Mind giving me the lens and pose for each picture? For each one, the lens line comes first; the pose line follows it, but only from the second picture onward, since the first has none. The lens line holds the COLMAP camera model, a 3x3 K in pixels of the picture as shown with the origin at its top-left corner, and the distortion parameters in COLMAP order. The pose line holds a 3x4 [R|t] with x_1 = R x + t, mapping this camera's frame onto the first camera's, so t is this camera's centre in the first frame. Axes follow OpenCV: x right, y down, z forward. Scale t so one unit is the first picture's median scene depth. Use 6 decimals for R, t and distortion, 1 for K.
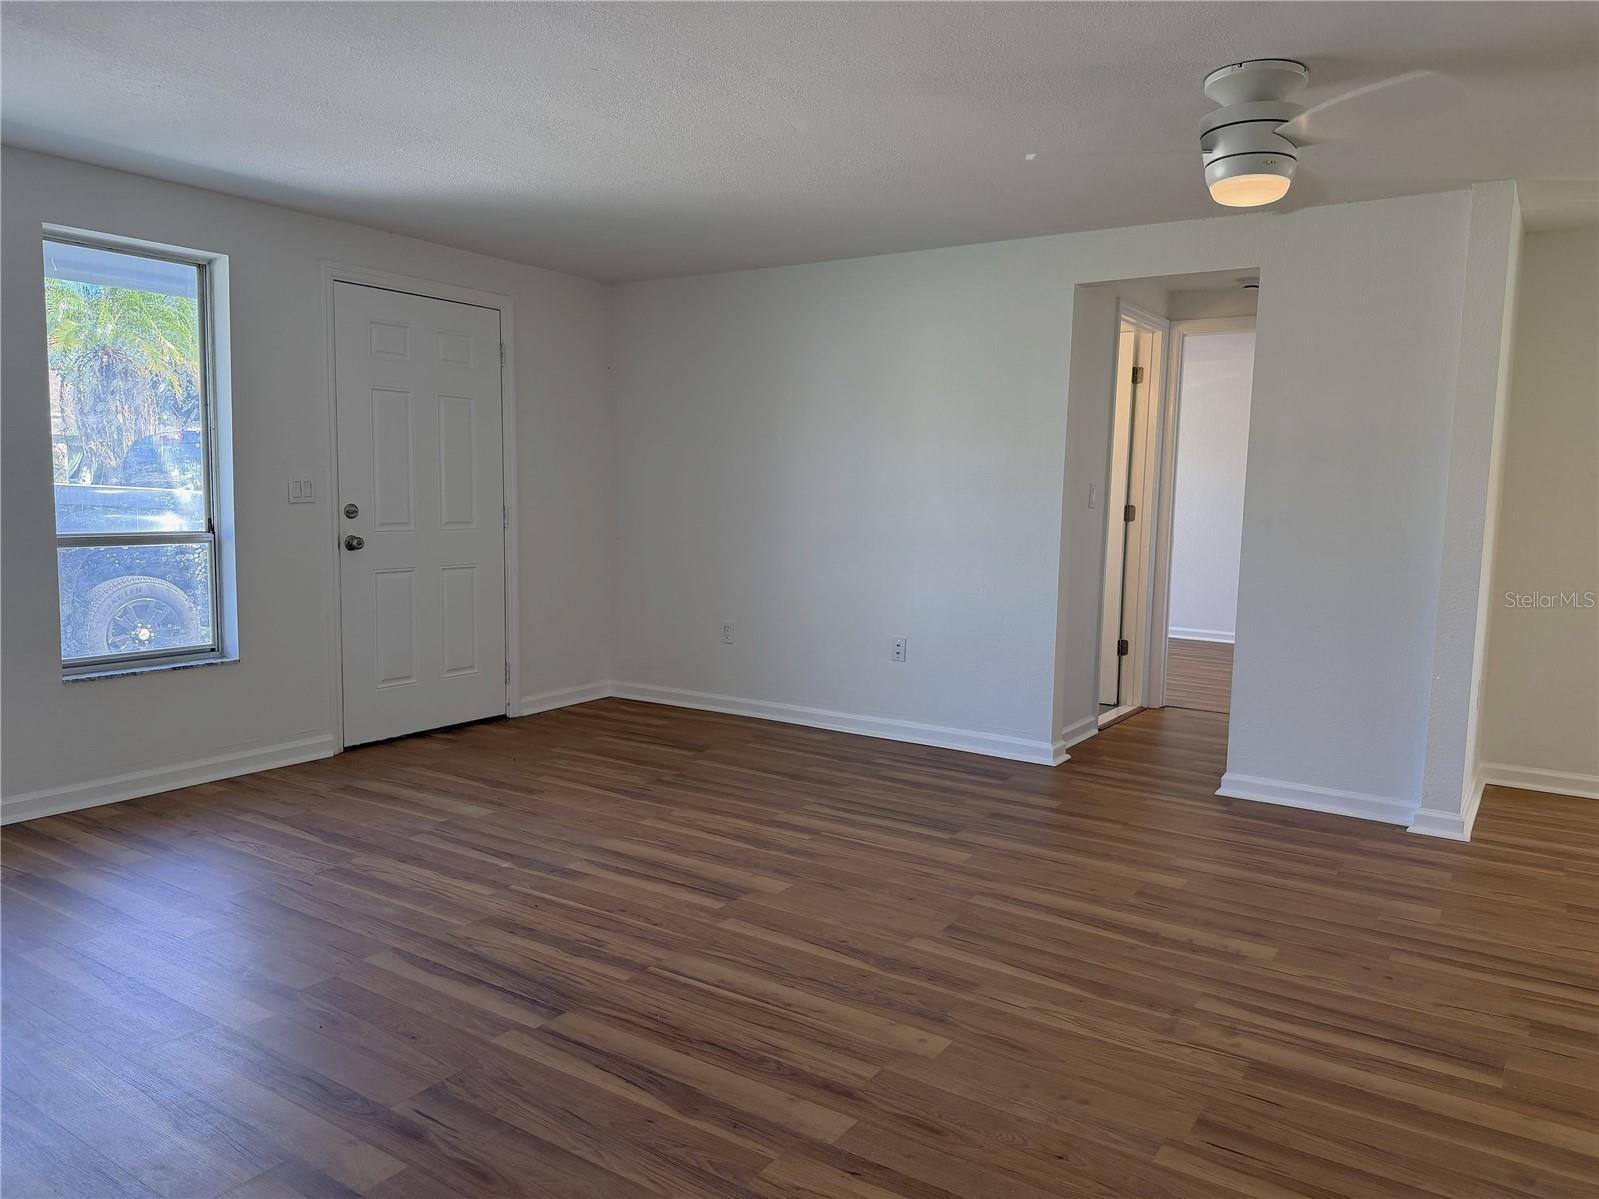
lens RADIAL K [[1119.4, 0, 802.6], [0, 1119.4, 605.5], [0, 0, 1]] dist [0.146931, -0.198254]
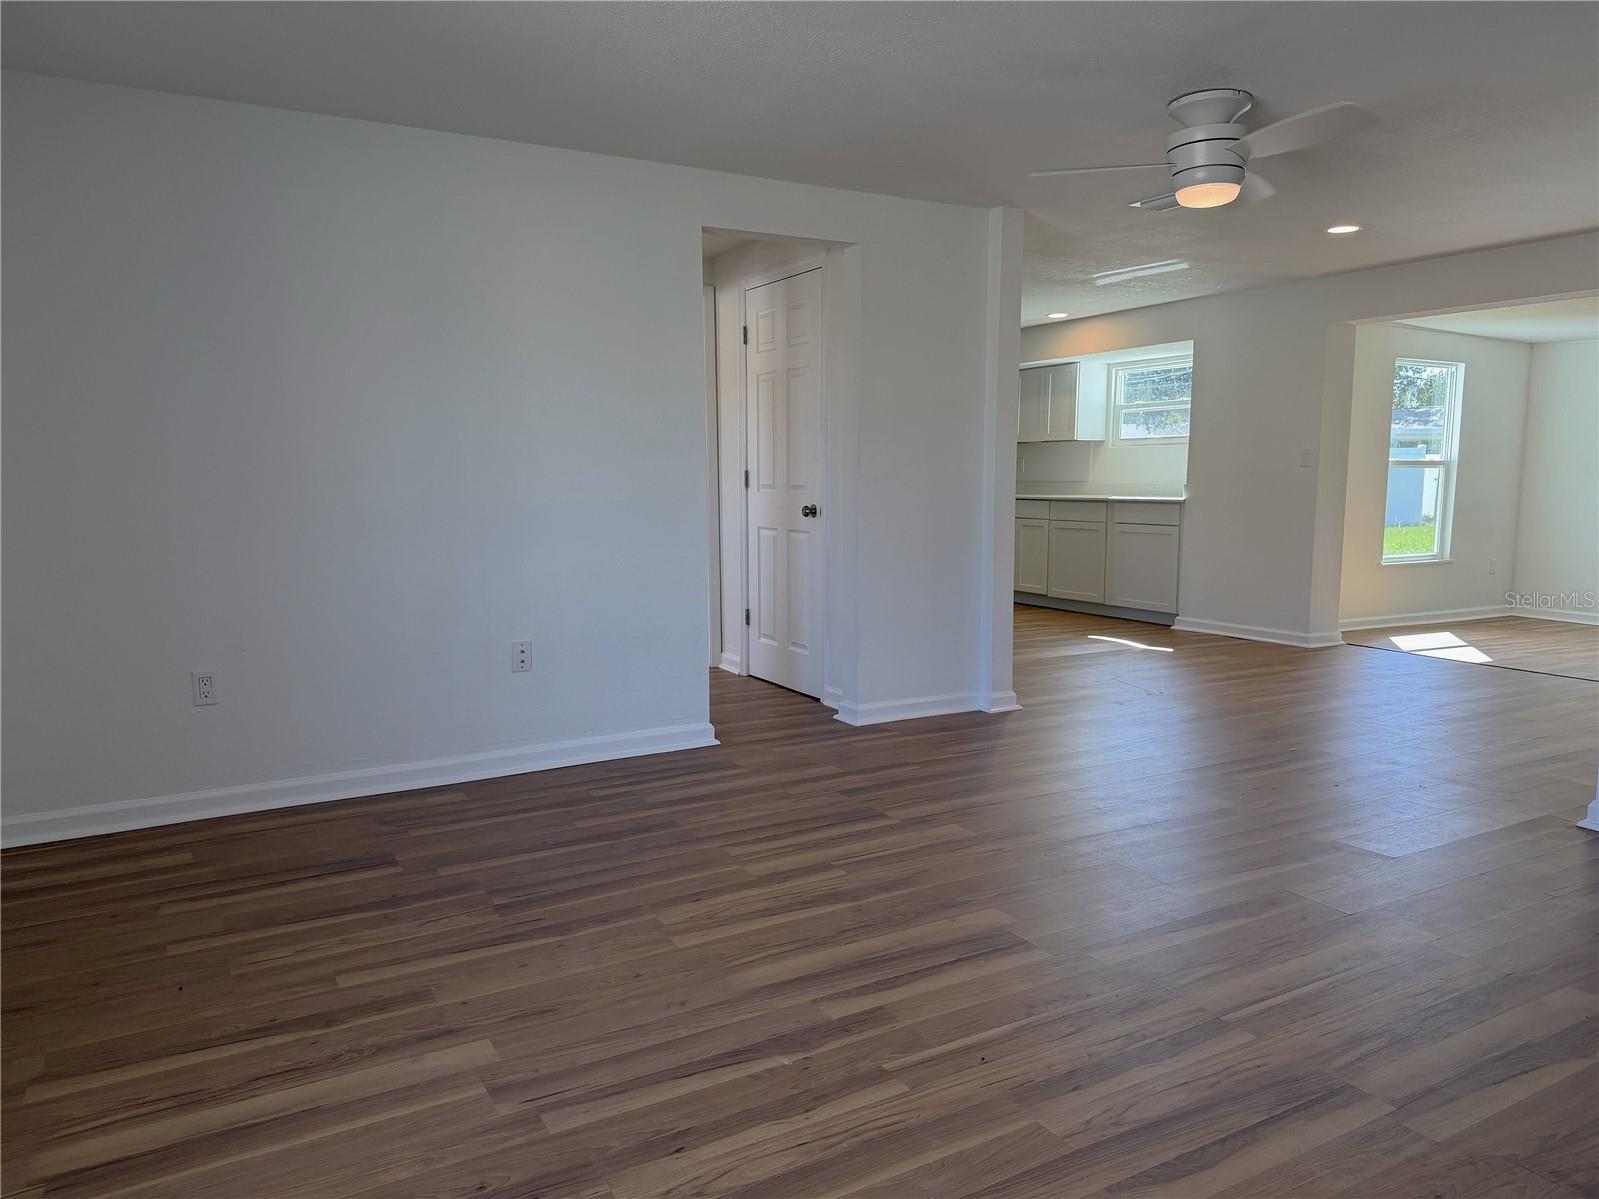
lens RADIAL K [[1118.0, 0, 791.9], [0, 1118.0, 602.7], [0, 0, 1]] dist [0.090296, -0.137790]
pose [[0.448795, -0.129227, 0.884242, -0.732879], [0.109409, 0.989991, 0.089151, -0.066454], [-0.886912, 0.056734, 0.458442, 0.673266]]
